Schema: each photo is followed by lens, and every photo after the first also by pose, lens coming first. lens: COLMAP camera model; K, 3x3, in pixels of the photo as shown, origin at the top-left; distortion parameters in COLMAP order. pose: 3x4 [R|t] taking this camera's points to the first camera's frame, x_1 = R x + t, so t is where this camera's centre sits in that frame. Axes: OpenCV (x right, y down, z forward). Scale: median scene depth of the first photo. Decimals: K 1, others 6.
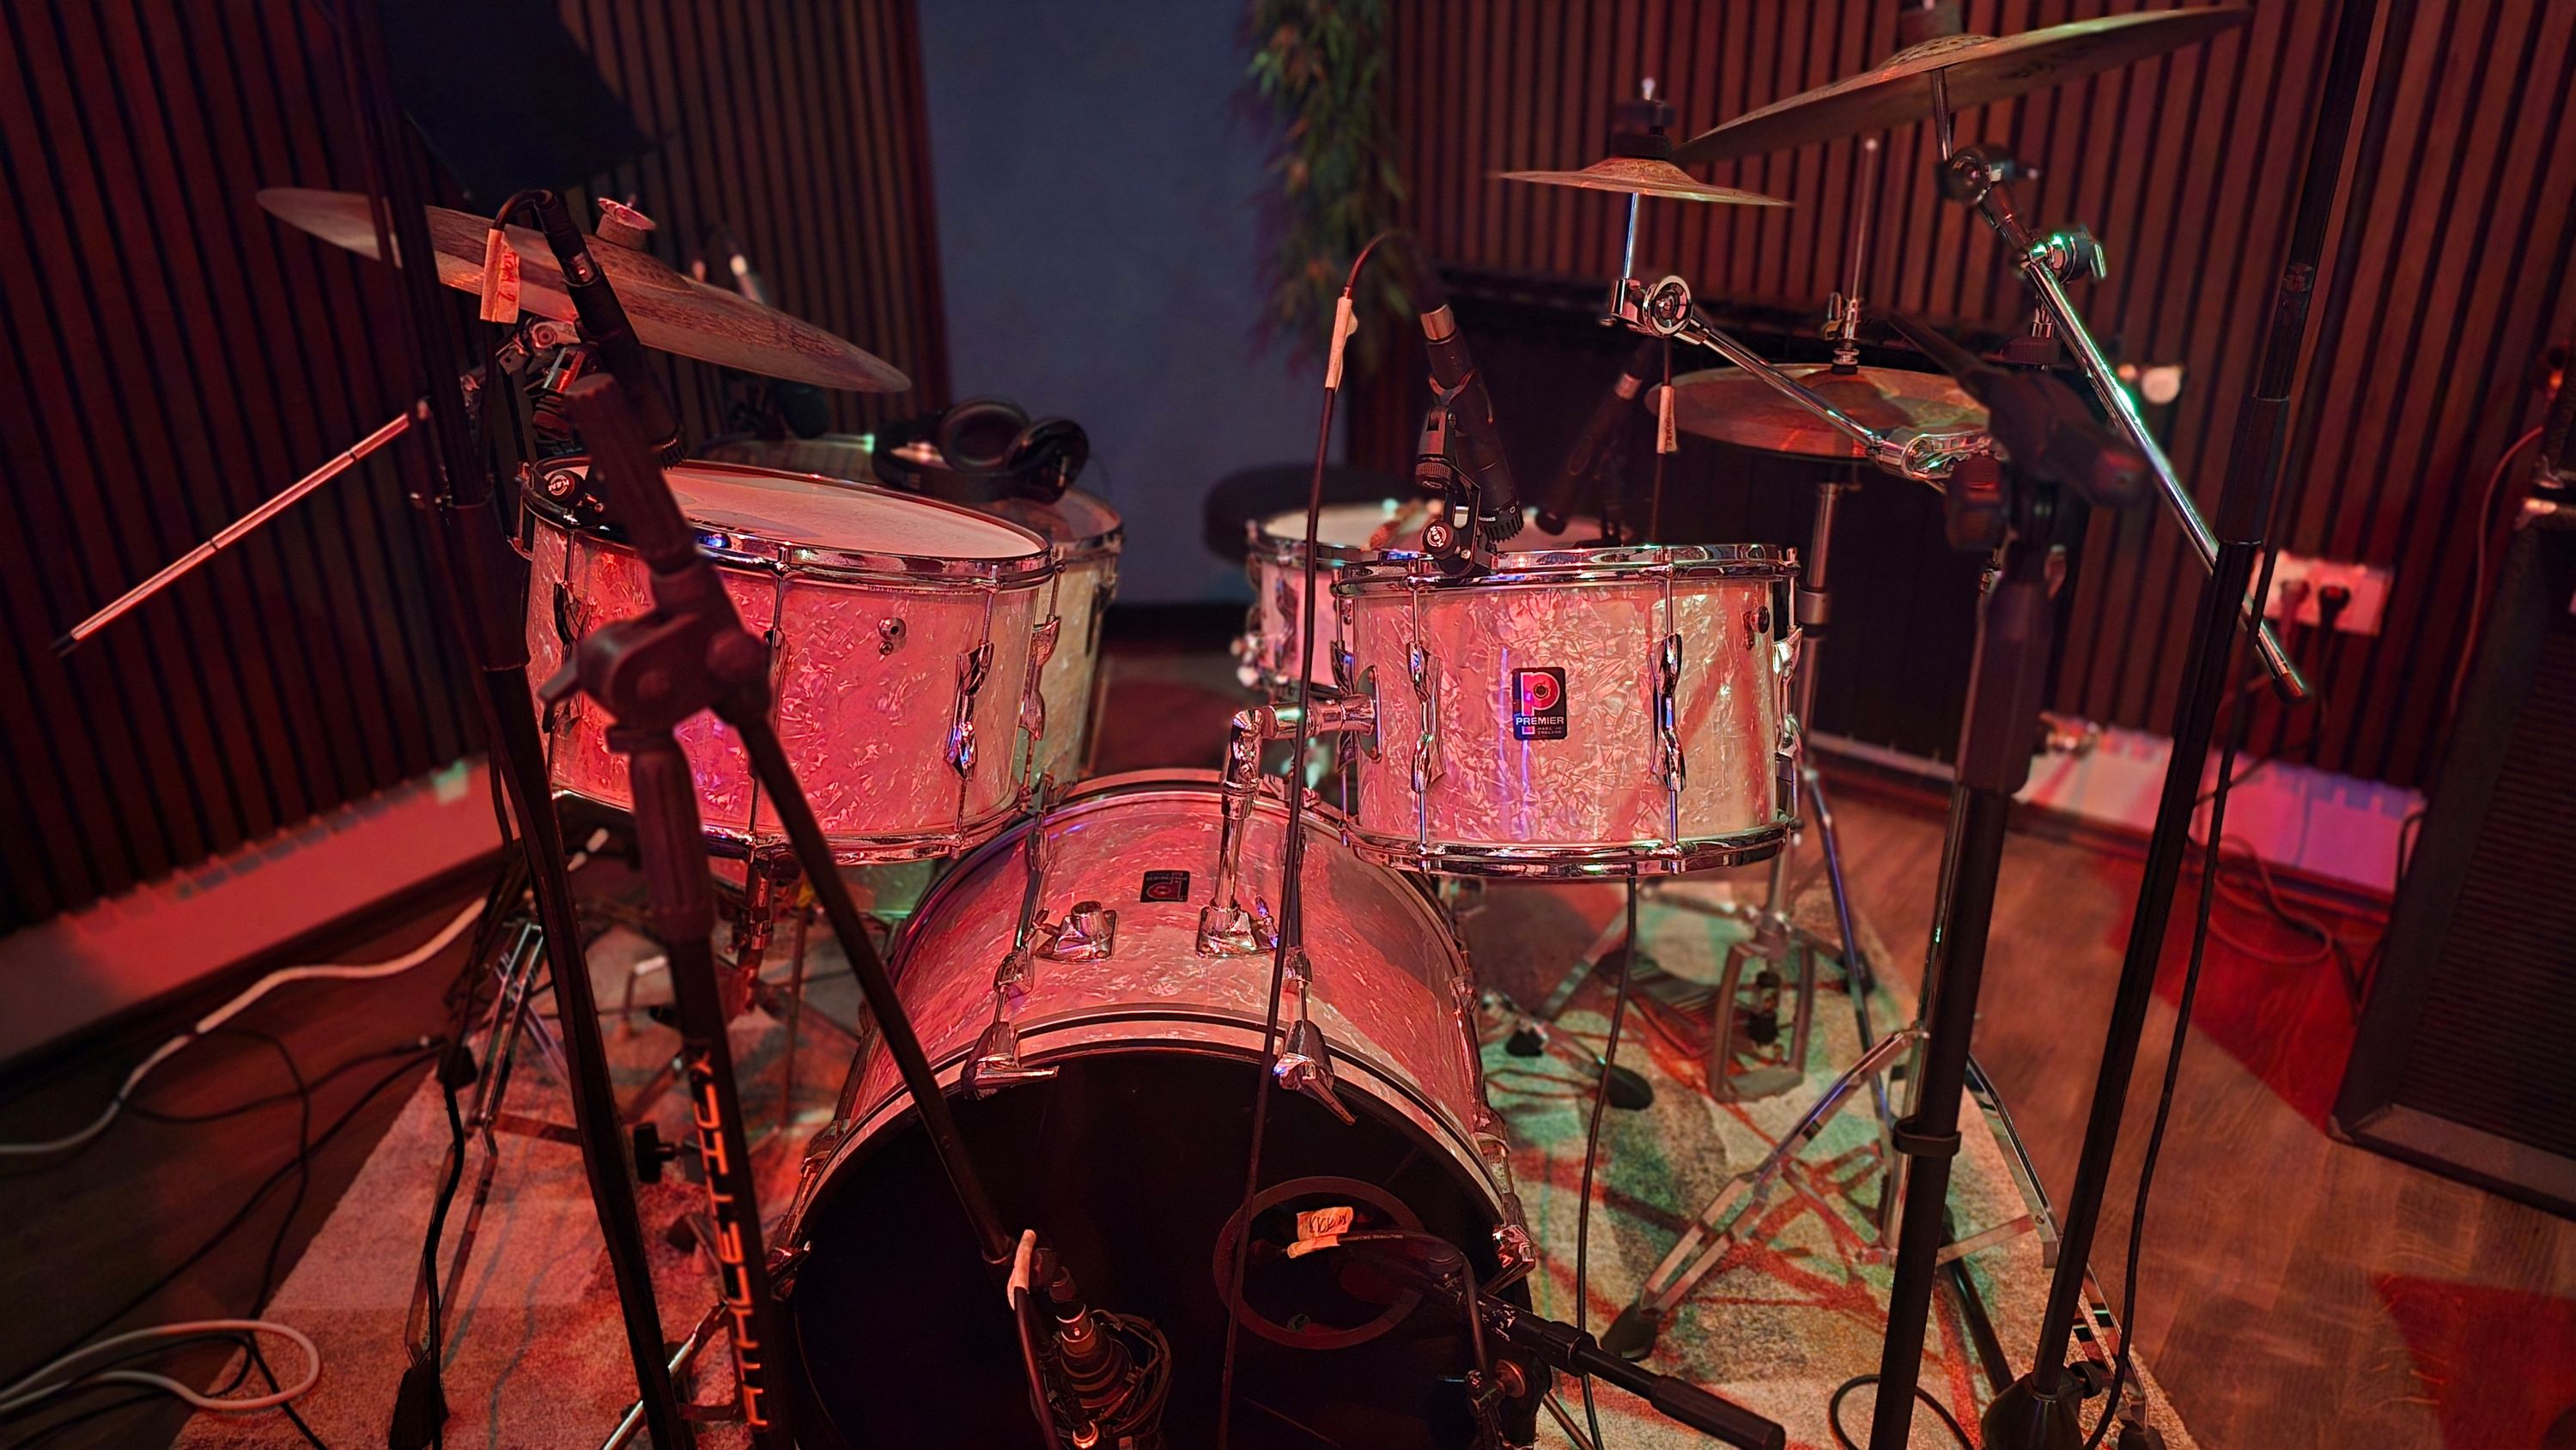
lens RADIAL K [[1756.2, 0, 1299.6], [0, 1756.2, 731.8], [0, 0, 1]] dist [0.048525, -0.037296]
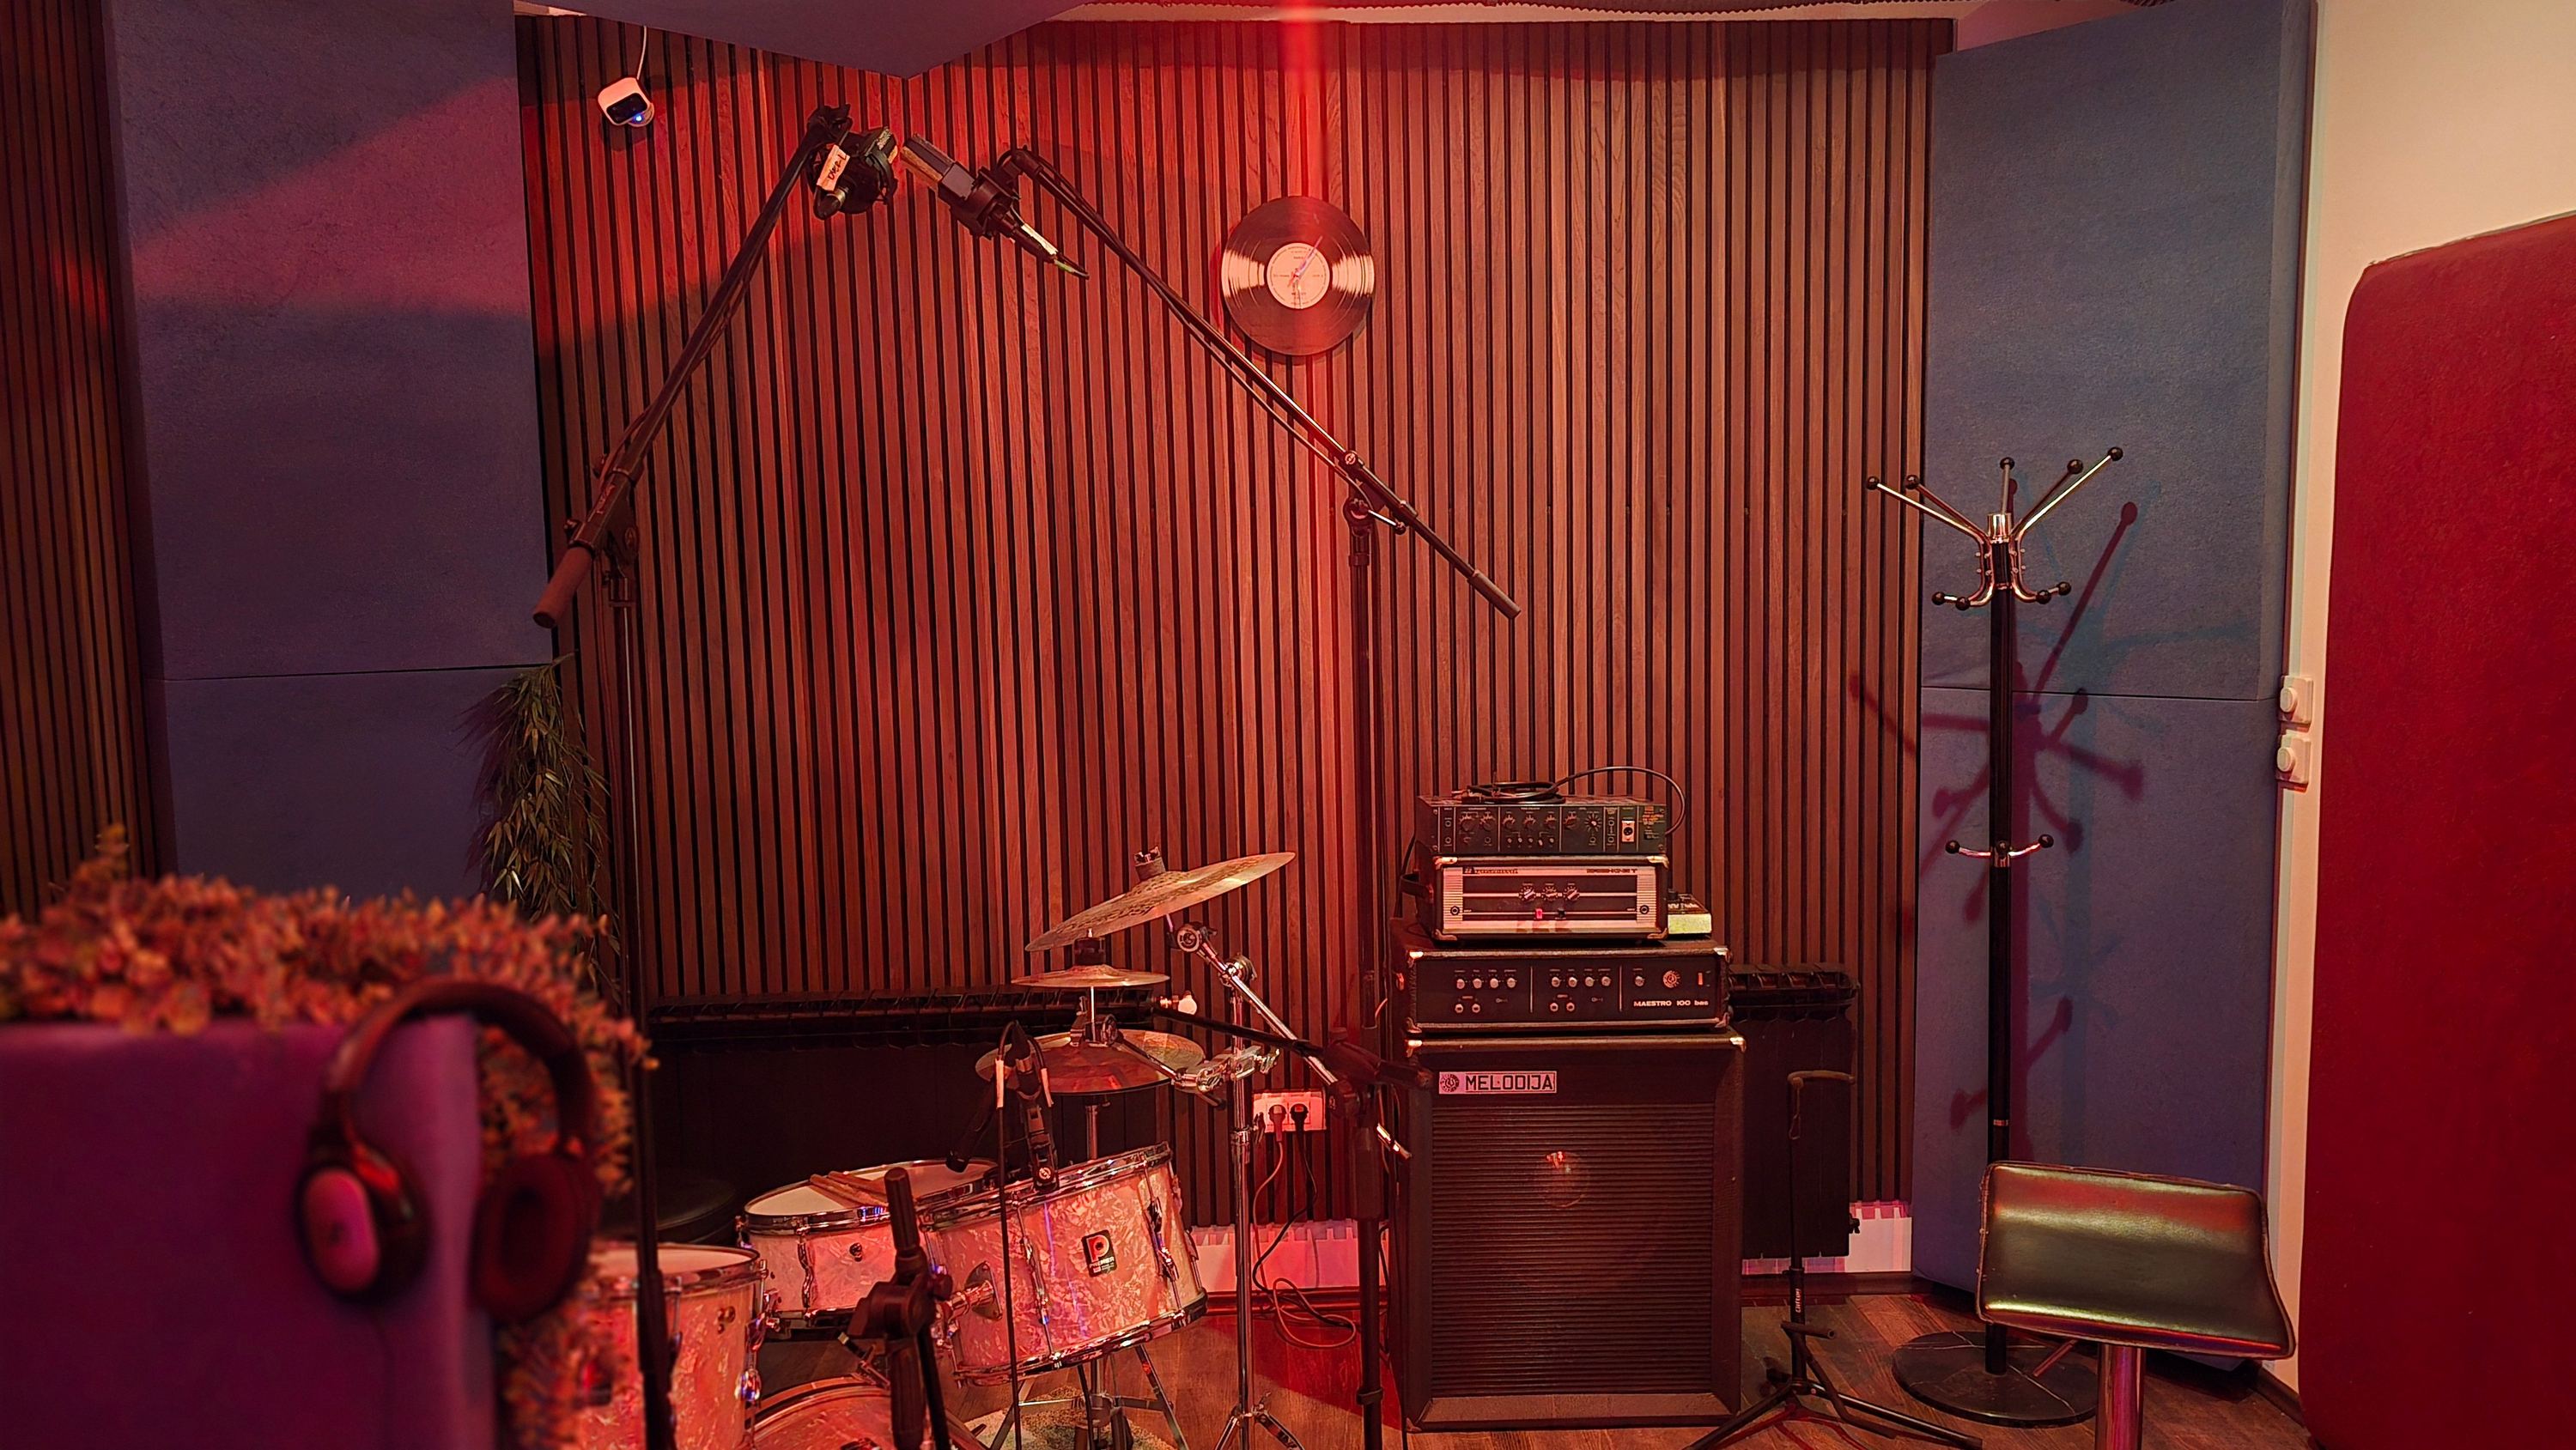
lens RADIAL K [[1756.2, 0, 1284.8], [0, 1756.2, 728.8], [0, 0, 1]] dist [0.048525, -0.037296]
pose [[0.780237, -0.075295, 0.620935, -0.507768], [0.283633, 0.927385, -0.243945, -0.012271], [-0.557478, 0.366453, 0.744936, -0.423742]]
